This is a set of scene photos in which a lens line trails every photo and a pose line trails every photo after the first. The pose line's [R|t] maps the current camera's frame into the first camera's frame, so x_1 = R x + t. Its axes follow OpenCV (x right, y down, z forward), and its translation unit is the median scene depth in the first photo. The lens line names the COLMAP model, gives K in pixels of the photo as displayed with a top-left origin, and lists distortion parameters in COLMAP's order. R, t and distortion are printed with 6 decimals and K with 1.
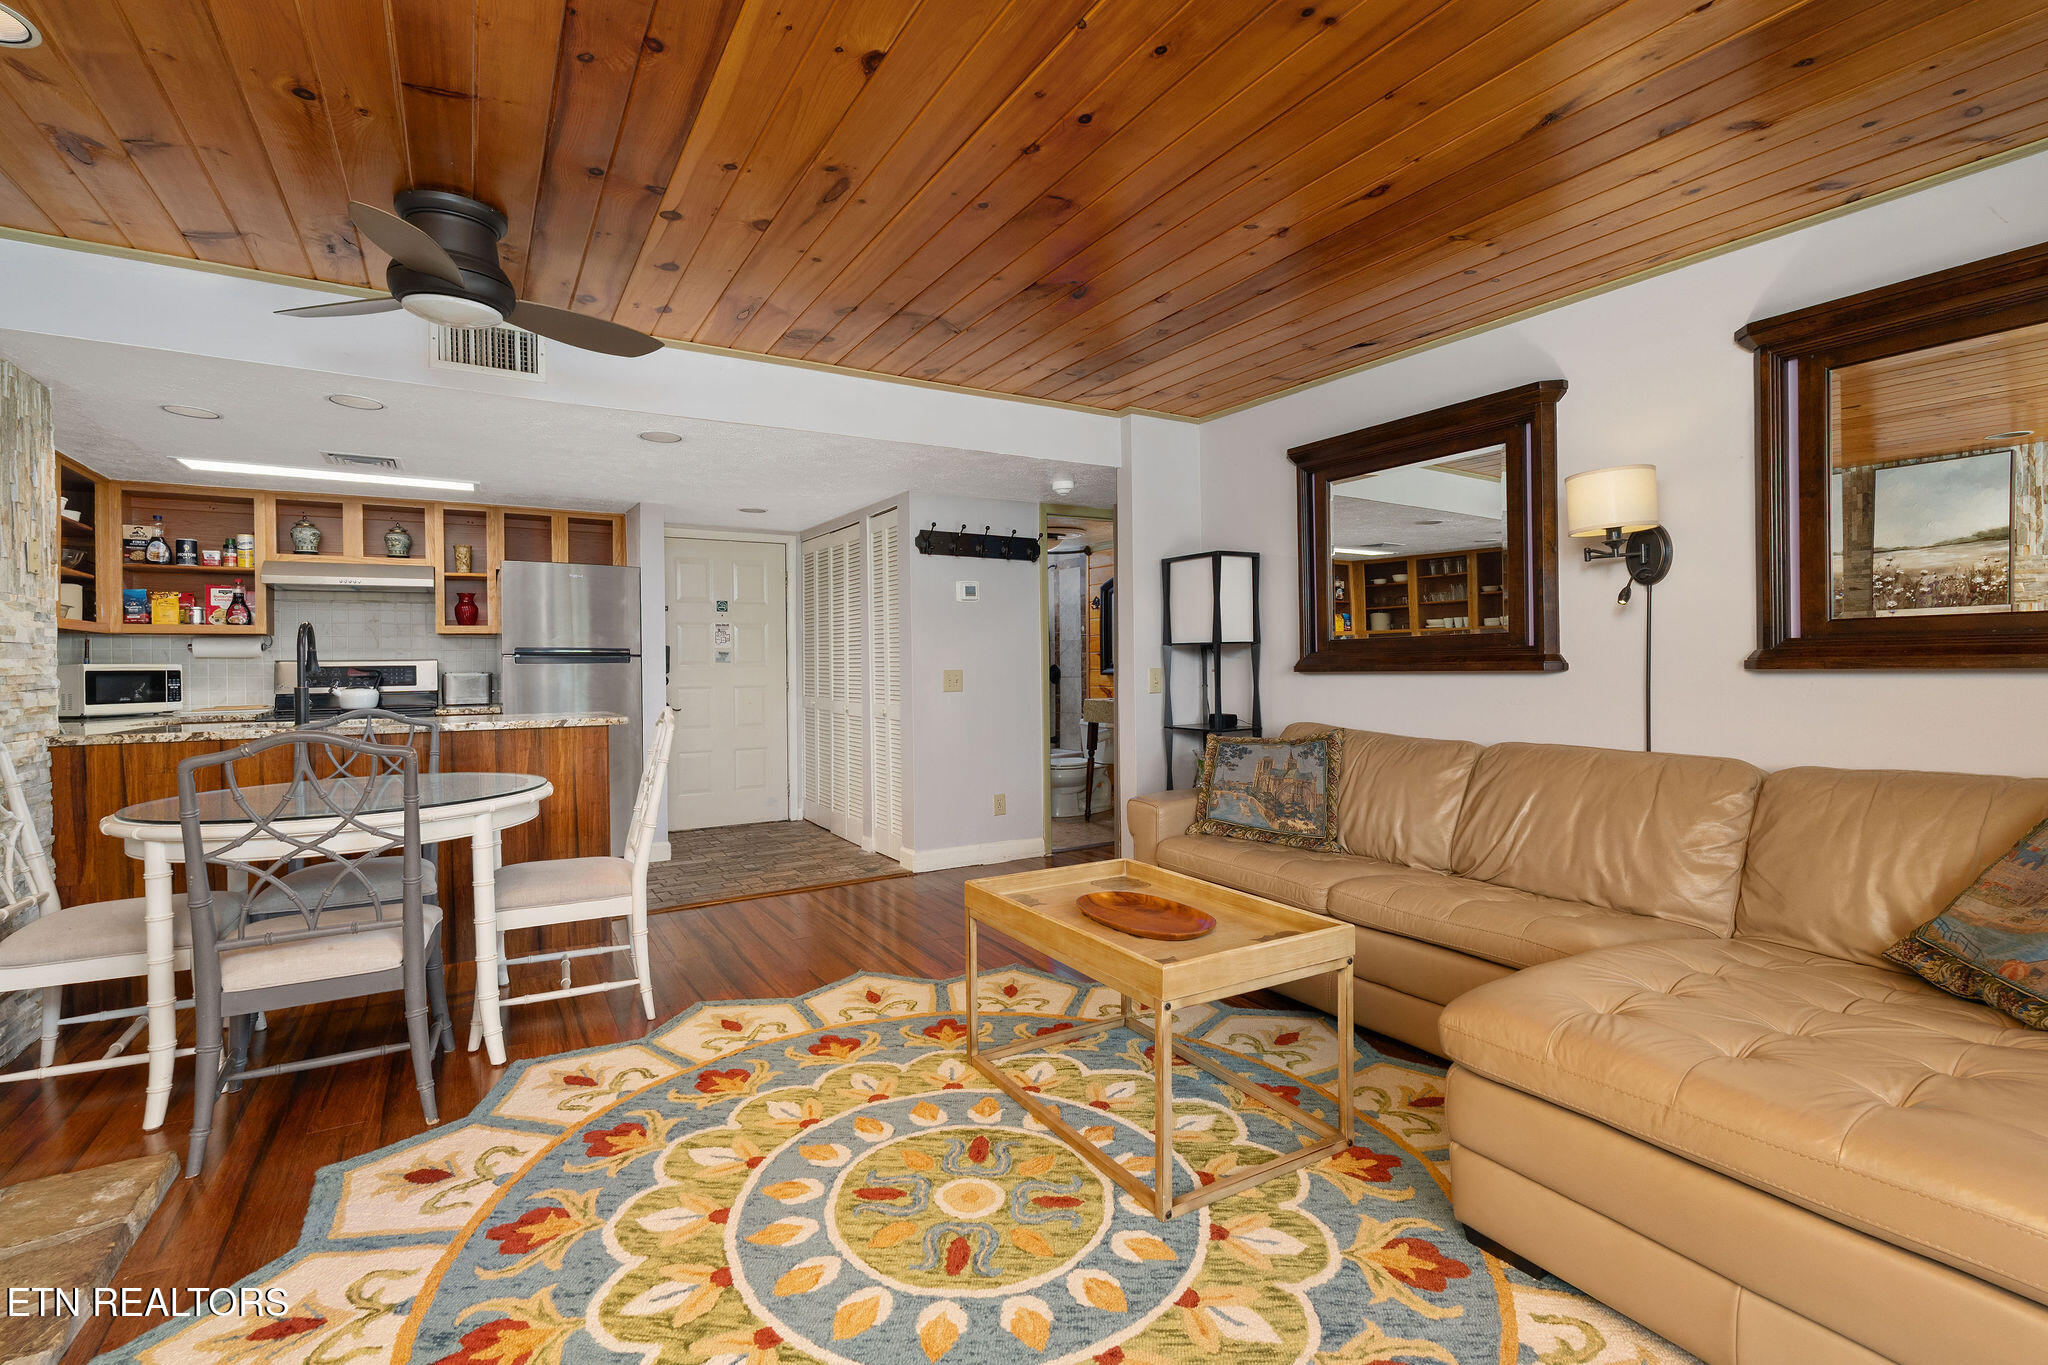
lens RADIAL K [[915.6, 0, 1007.6], [0, 915.6, 667.4], [0, 0, 1]] dist [0.000655, -0.001623]
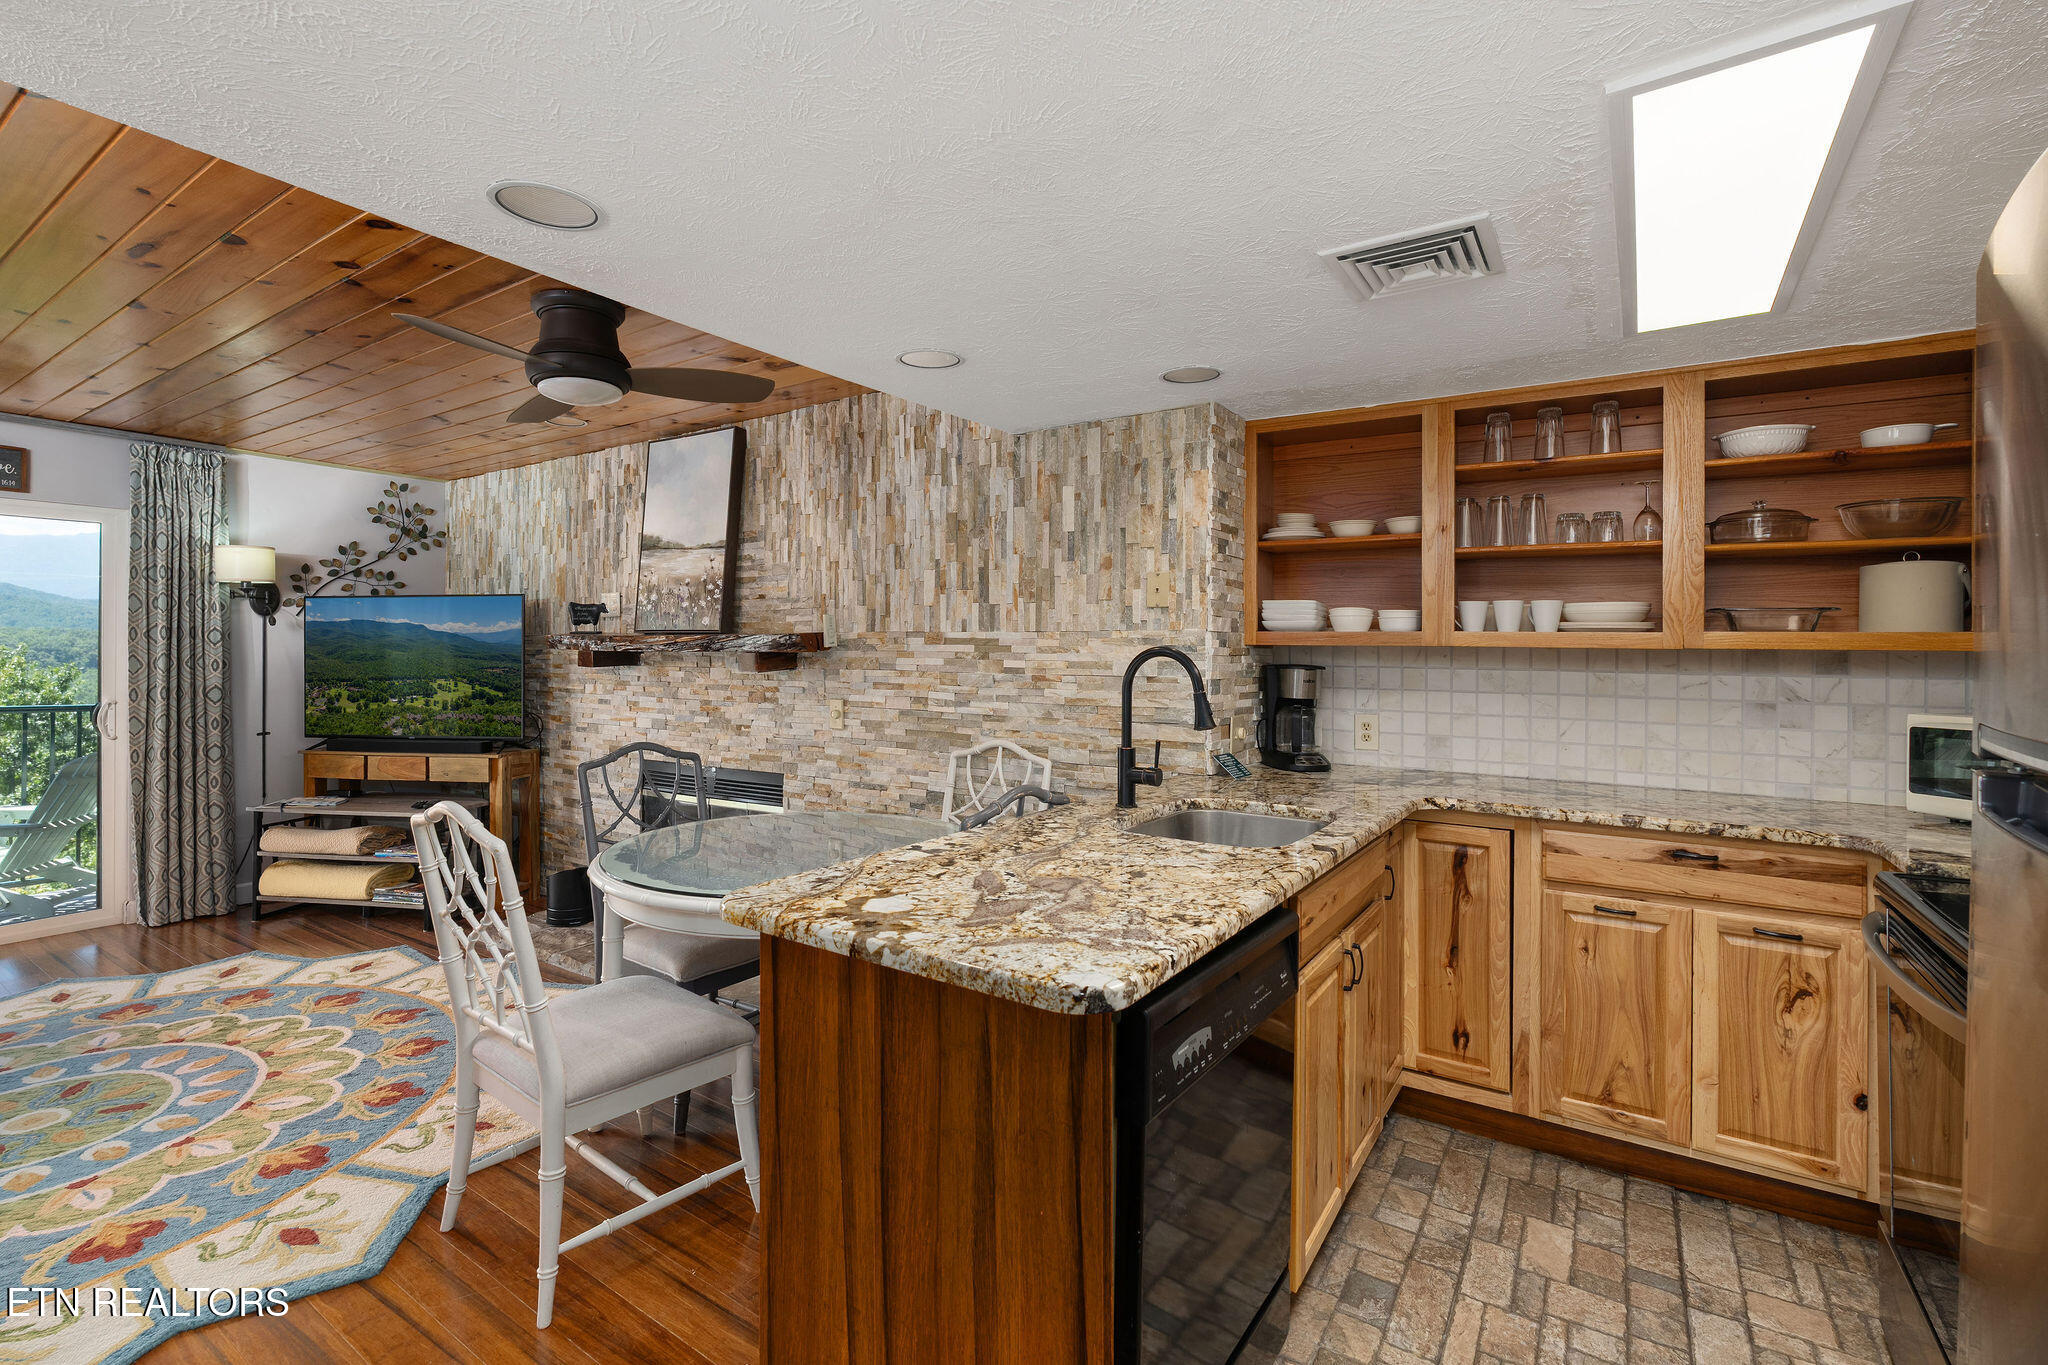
lens RADIAL K [[915.6, 0, 1017.2], [0, 915.6, 651.1], [0, 0, 1]] dist [0.000655, -0.001623]
pose [[-0.898996, 0.003109, -0.437947, -0.504715], [-0.000968, 0.999958, 0.009087, -0.066242], [0.437956, 0.008594, -0.898955, 1.919109]]
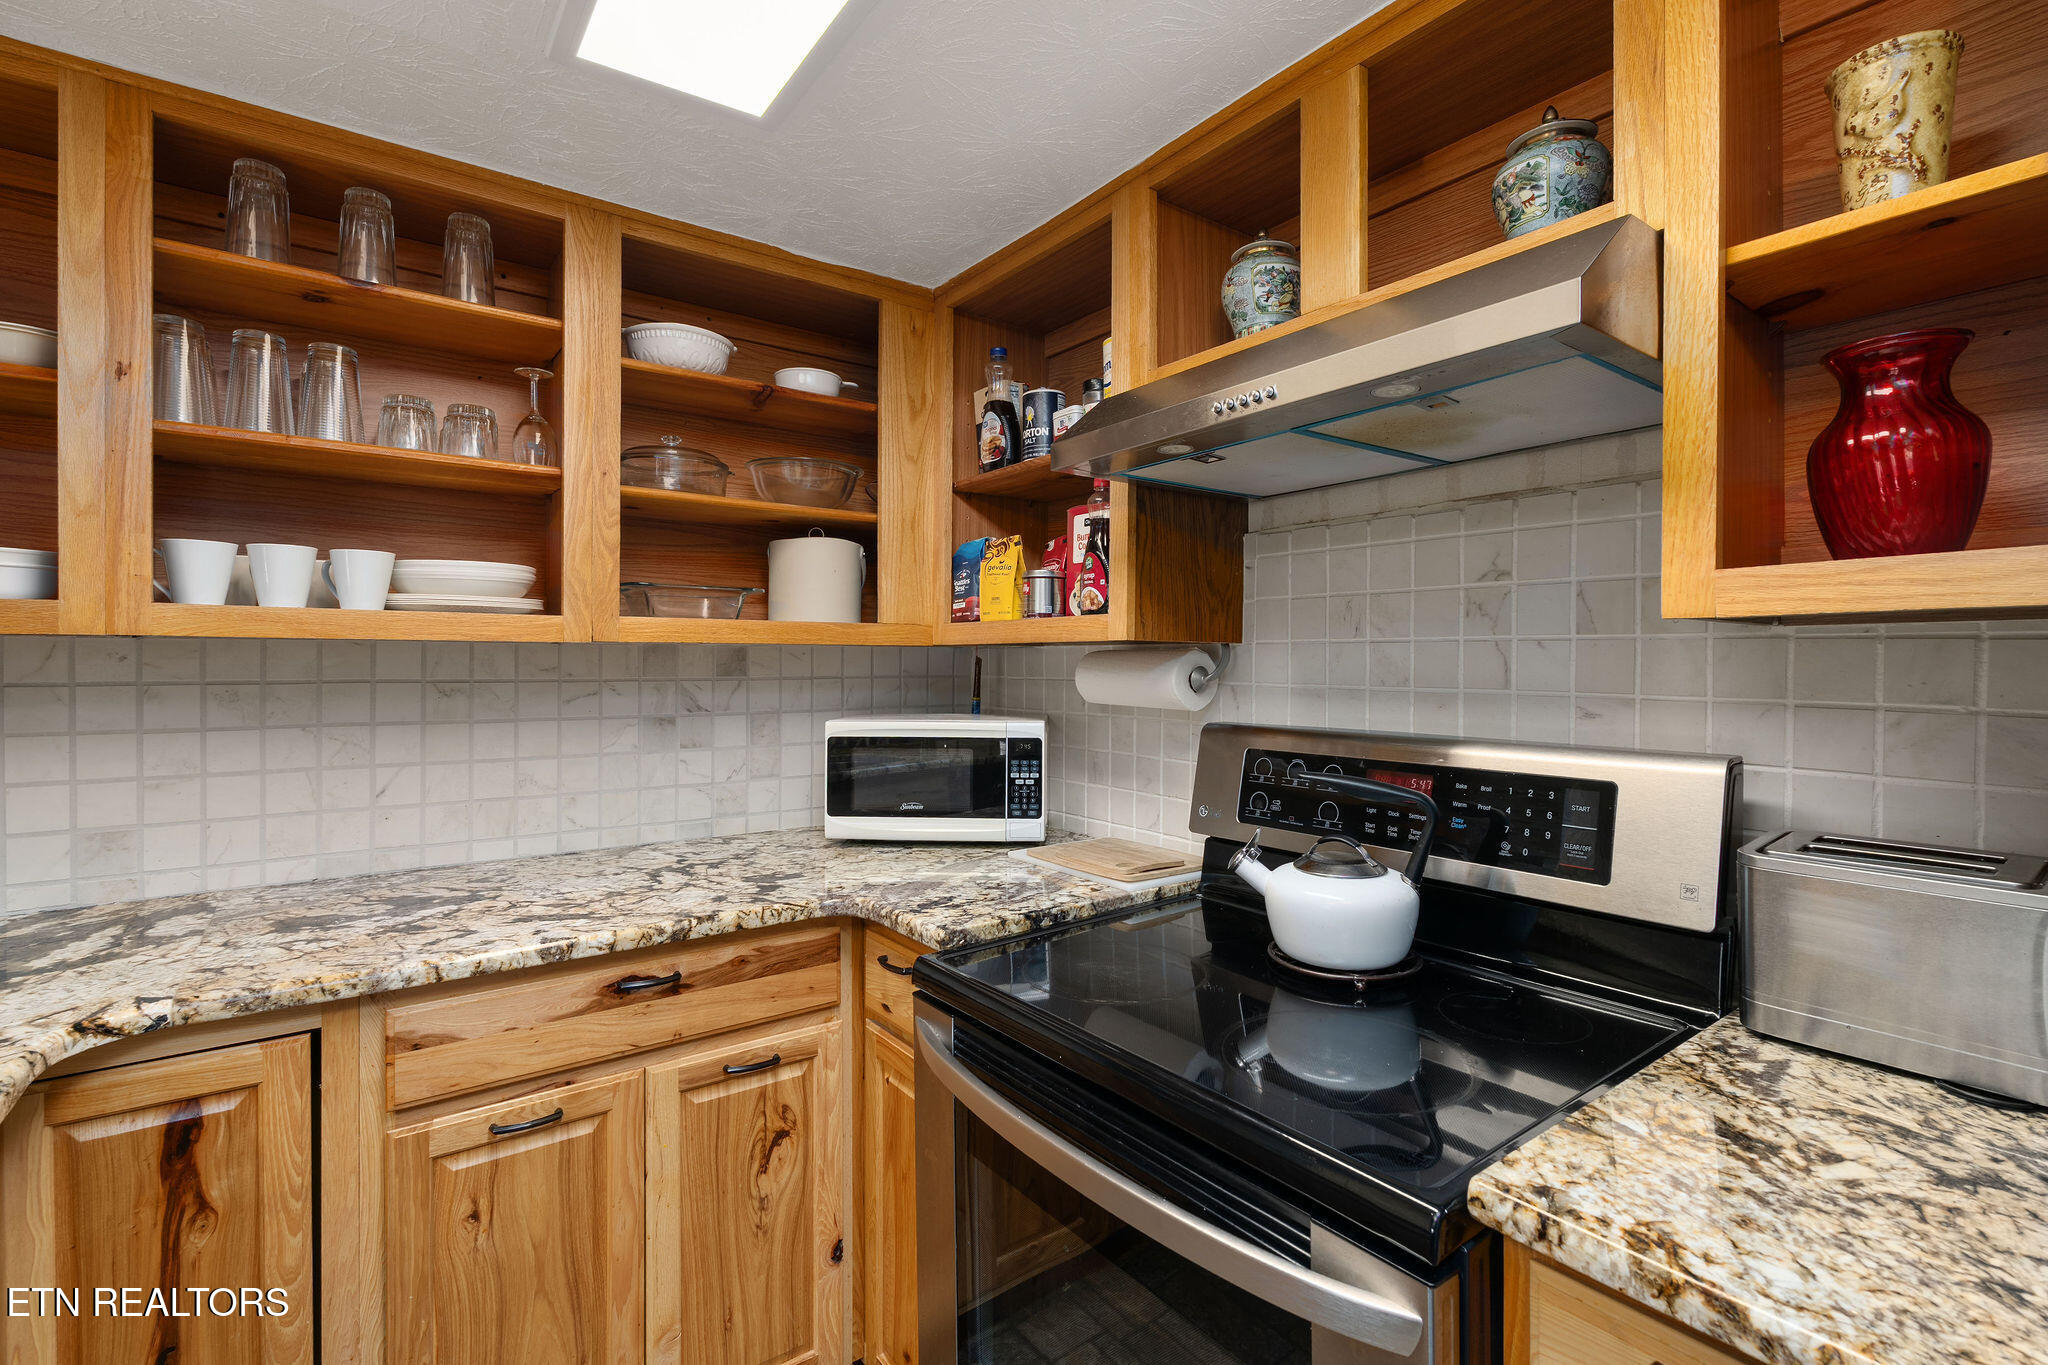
lens RADIAL K [[915.6, 0, 1008.4], [0, 915.6, 657.9], [0, 0, 1]] dist [0.000655, -0.001623]
pose [[0.090786, 0.011182, -0.995808, -0.877533], [-0.003544, 0.999934, 0.010905, -0.058866], [0.995864, 0.002539, 0.090819, 1.613431]]
